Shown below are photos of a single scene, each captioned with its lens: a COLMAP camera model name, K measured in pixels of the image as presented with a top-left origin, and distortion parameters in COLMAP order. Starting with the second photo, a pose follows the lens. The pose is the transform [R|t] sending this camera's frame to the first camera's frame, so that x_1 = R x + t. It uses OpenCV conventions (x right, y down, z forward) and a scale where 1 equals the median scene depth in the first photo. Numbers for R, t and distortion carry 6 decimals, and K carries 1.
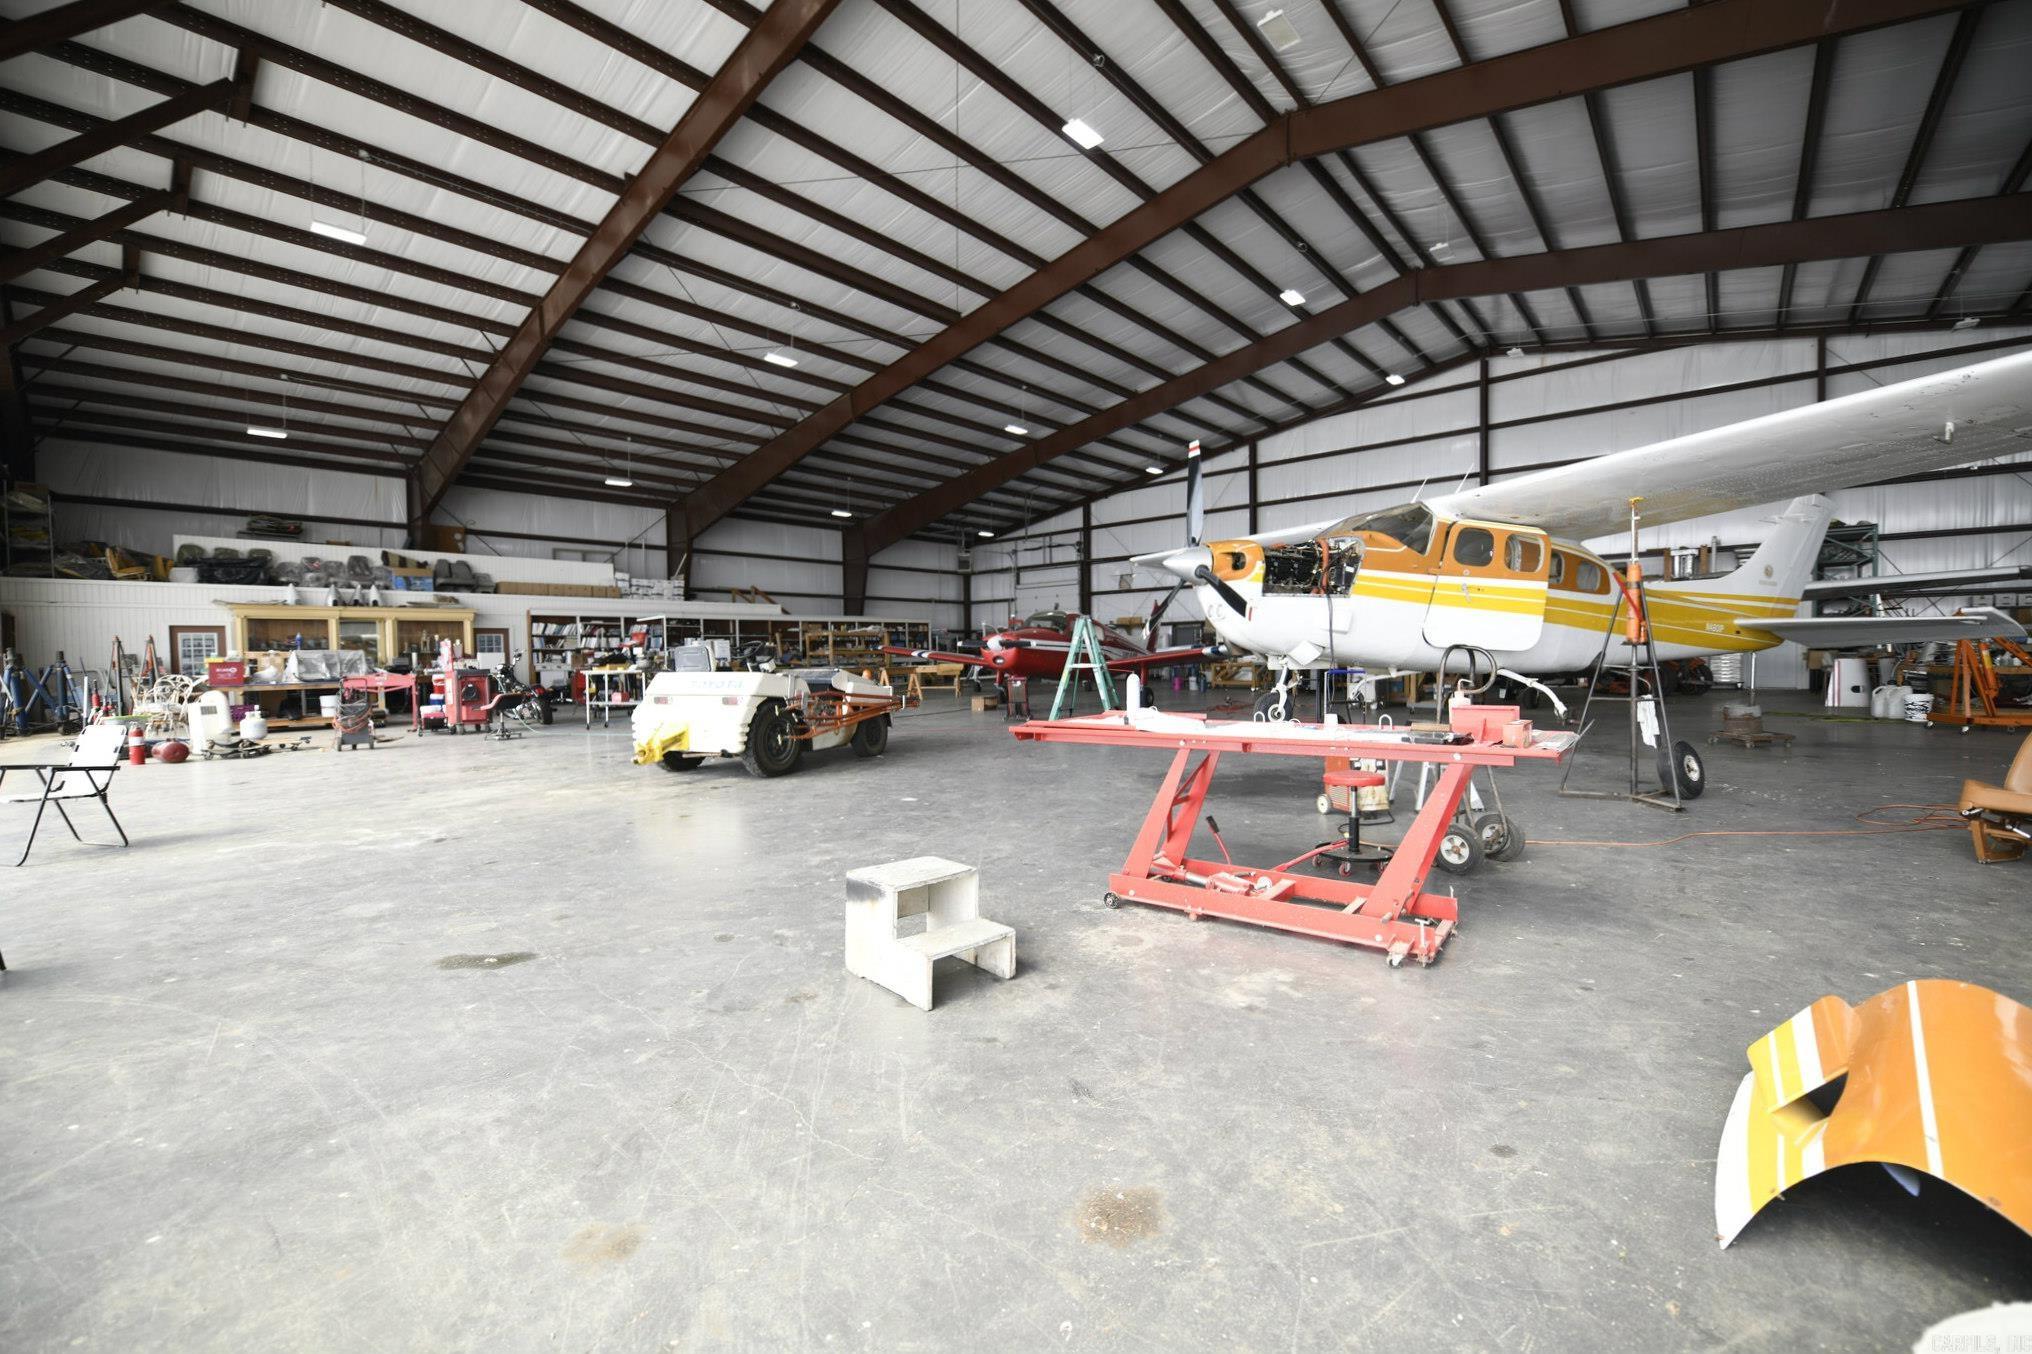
lens RADIAL K [[811.2, 0, 1030.4], [0, 811.2, 682.3], [0, 0, 1]] dist [-0.020055, -0.000378]
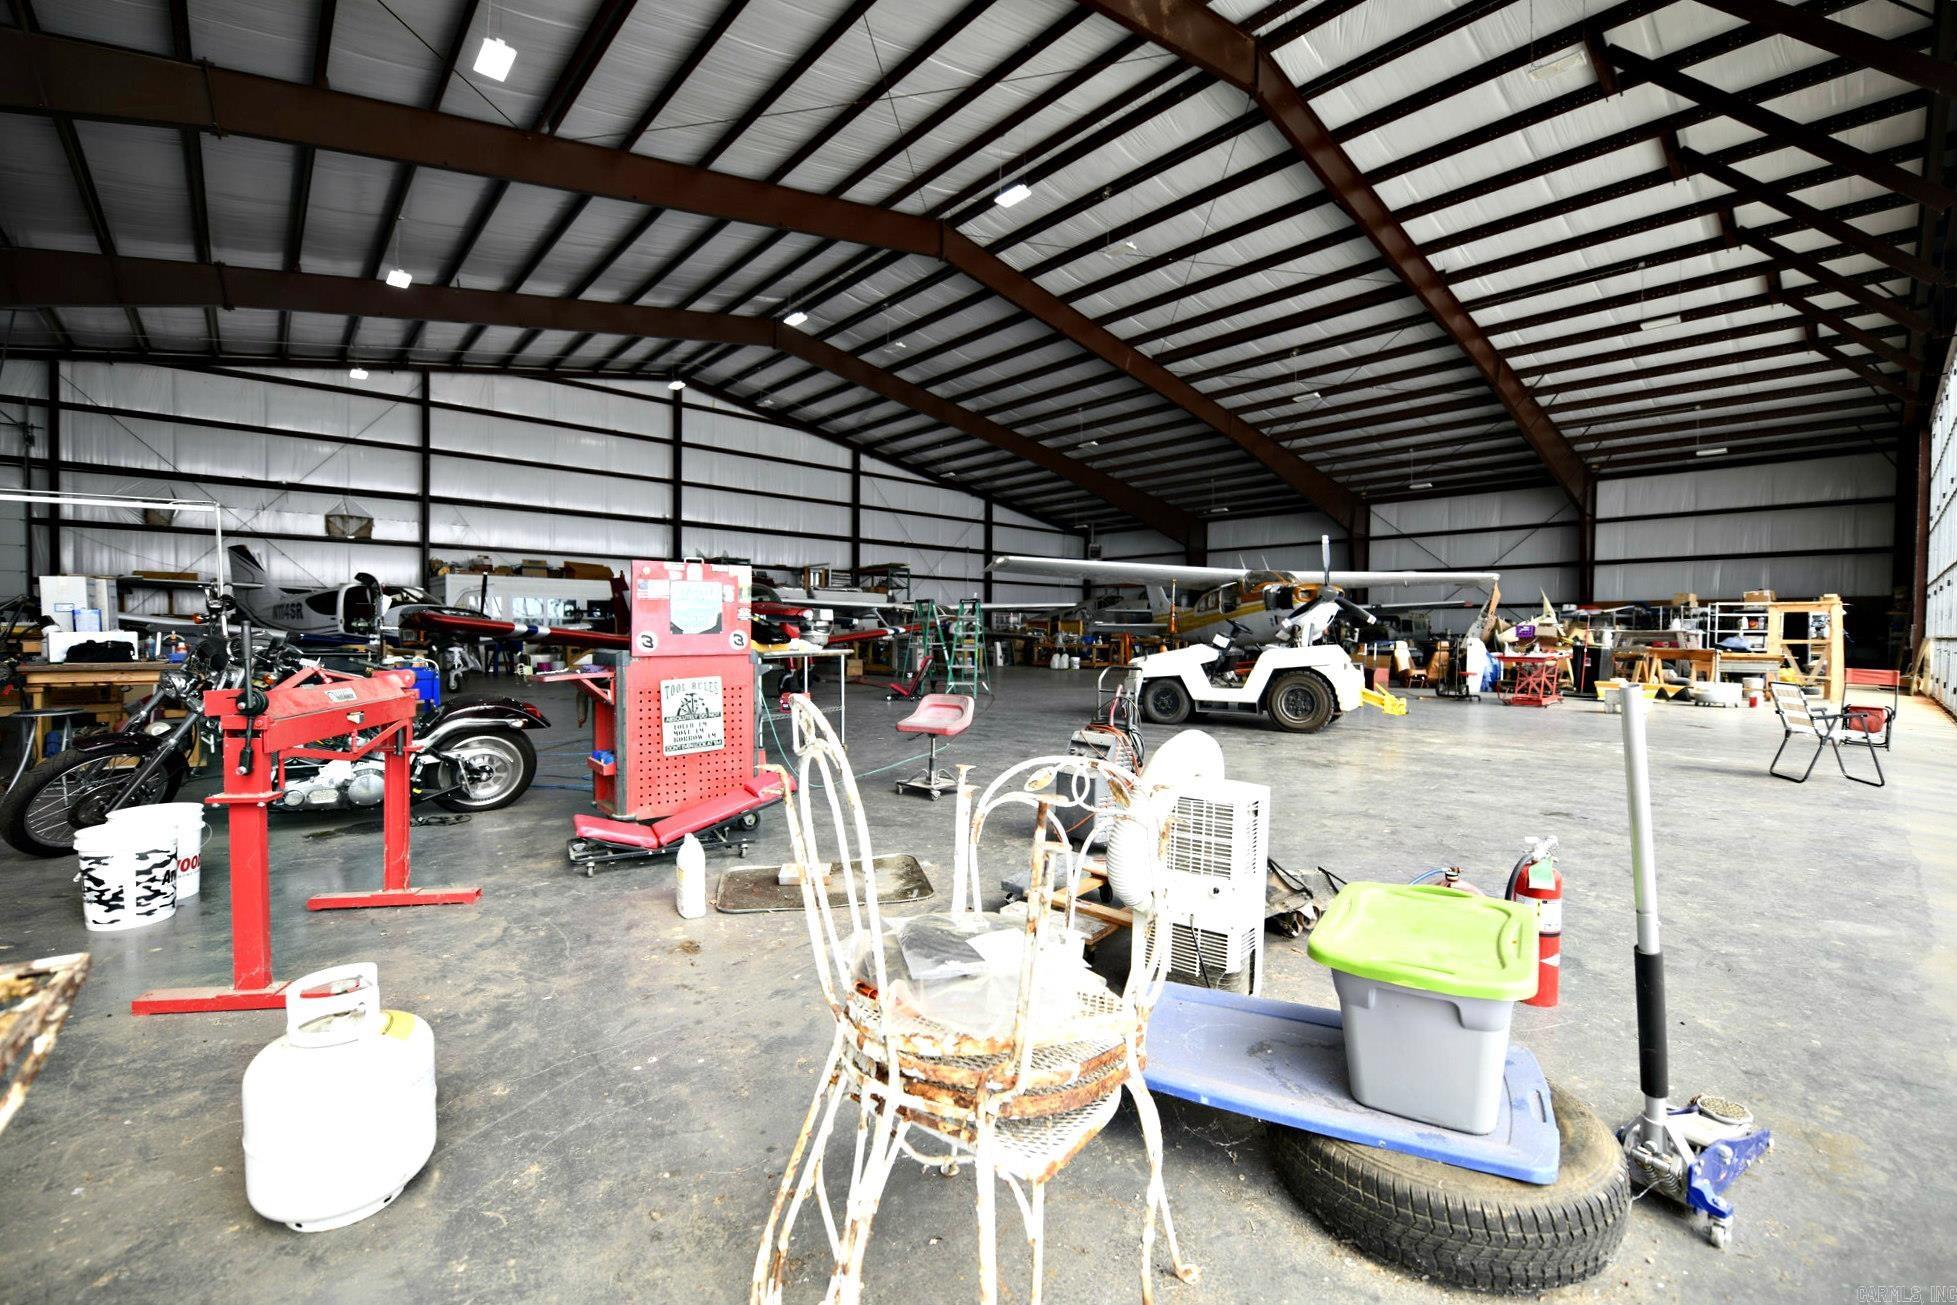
lens RADIAL K [[792.5, 0, 978.5], [0, 792.5, 652.5], [0, 0, 1]] dist [-0.023646, -0.000545]
pose [[0.131532, -0.007824, 0.991281, -0.426765], [0.026878, 0.999629, 0.004323, -0.005198], [-0.990947, 0.026075, 0.131694, 0.355269]]
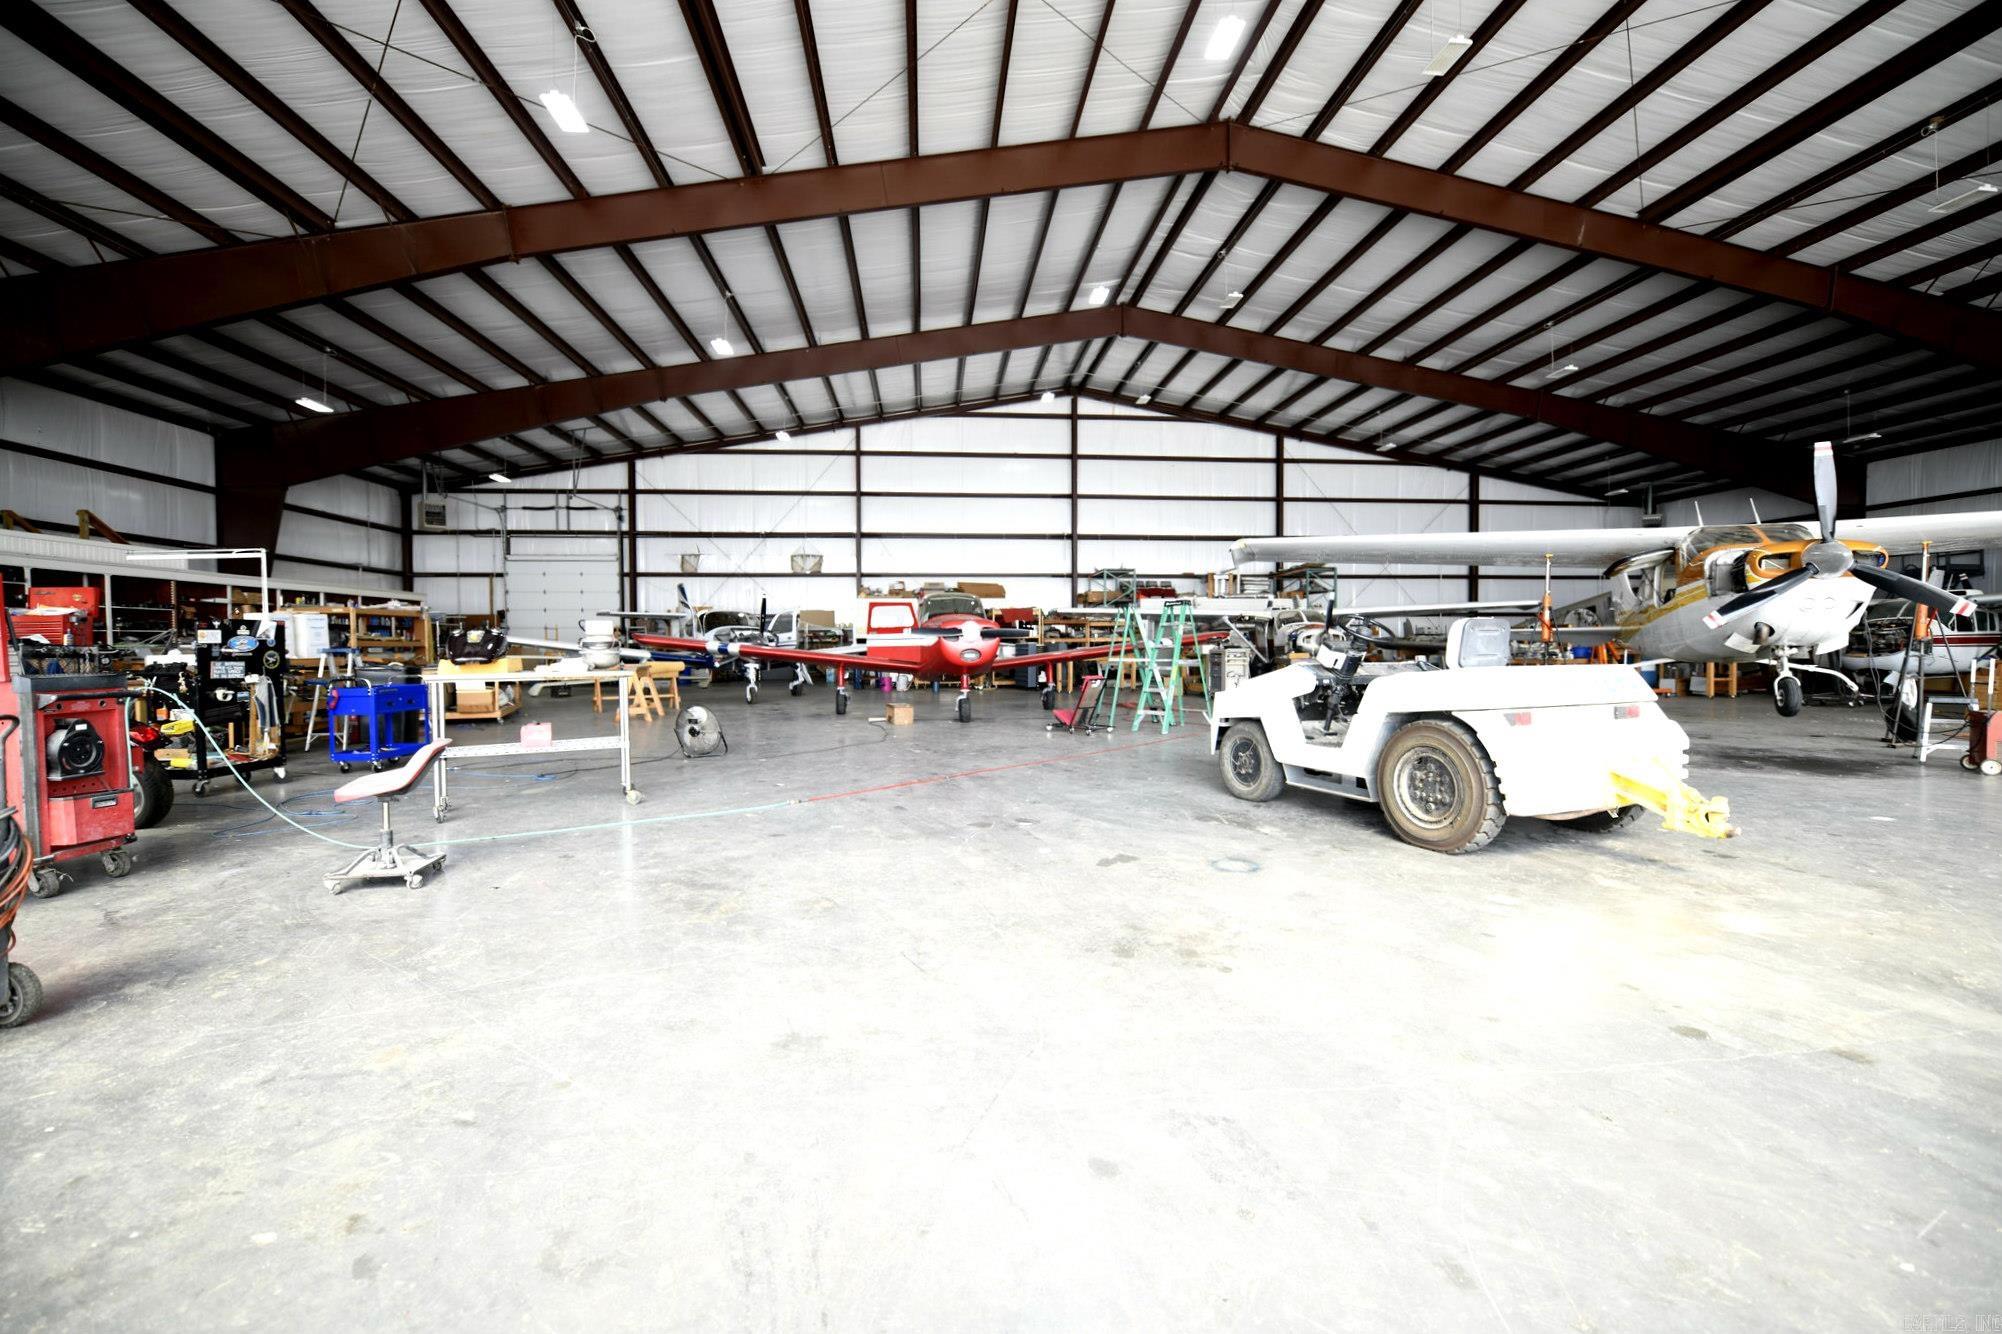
lens RADIAL K [[799.3, 0, 1015.2], [0, 799.3, 672.2], [0, 0, 1]] dist [-0.020055, -0.000378]
pose [[0.691618, -0.012392, 0.722157, -0.271876], [0.021211, 0.999770, -0.003158, -0.003623], [-0.721952, 0.017502, 0.691722, 0.228950]]
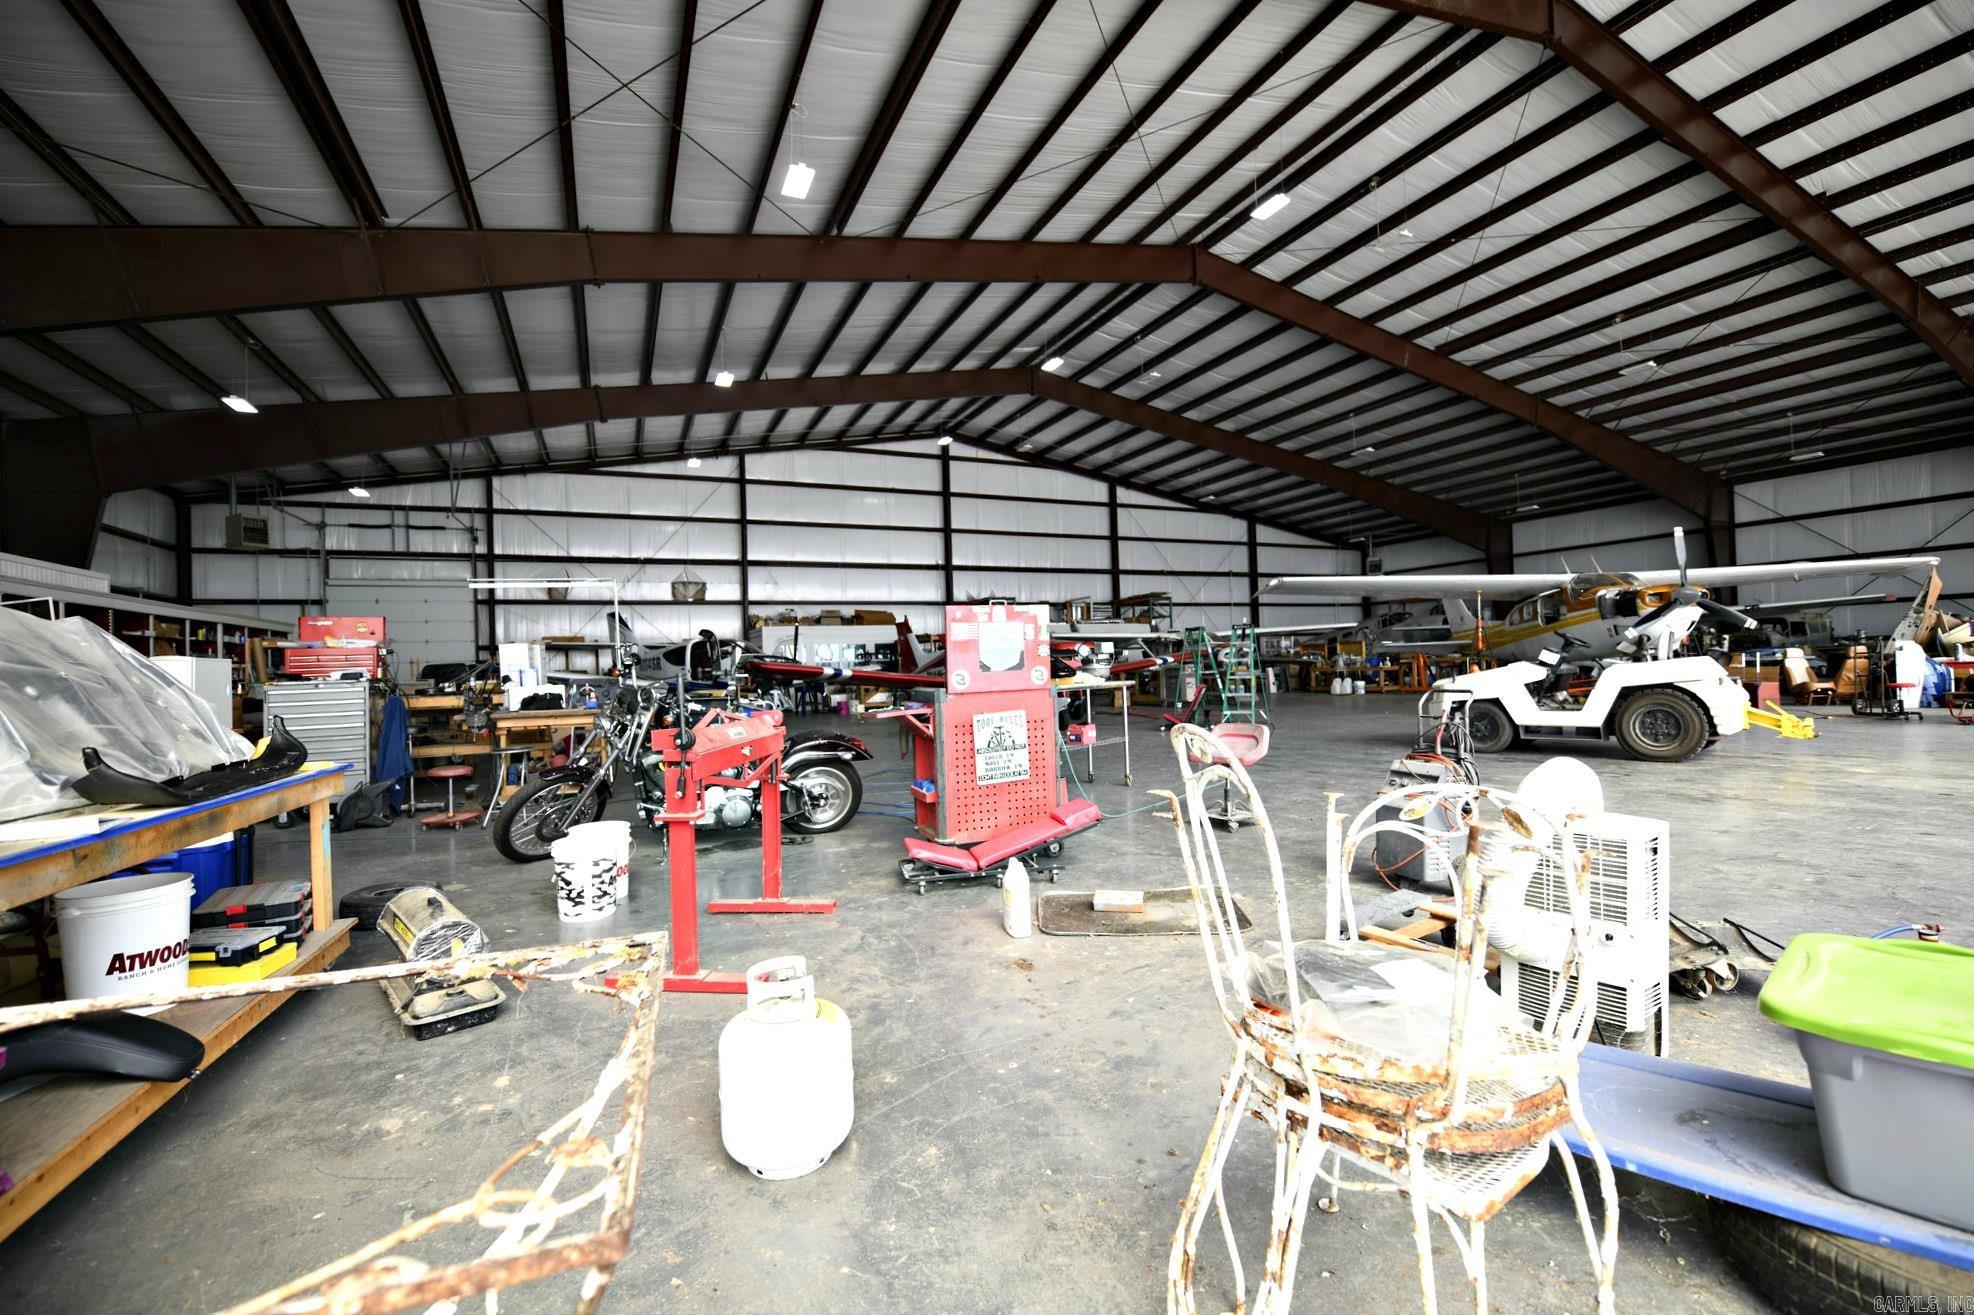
lens RADIAL K [[793.3, 0, 994.5], [0, 793.3, 658.7], [0, 0, 1]] dist [-0.022665, -0.000902]
pose [[0.421273, 0.011787, 0.906857, -0.432452], [0.058437, 0.997485, -0.040111, -0.005659], [-0.905049, 0.069892, 0.419525, 0.361791]]
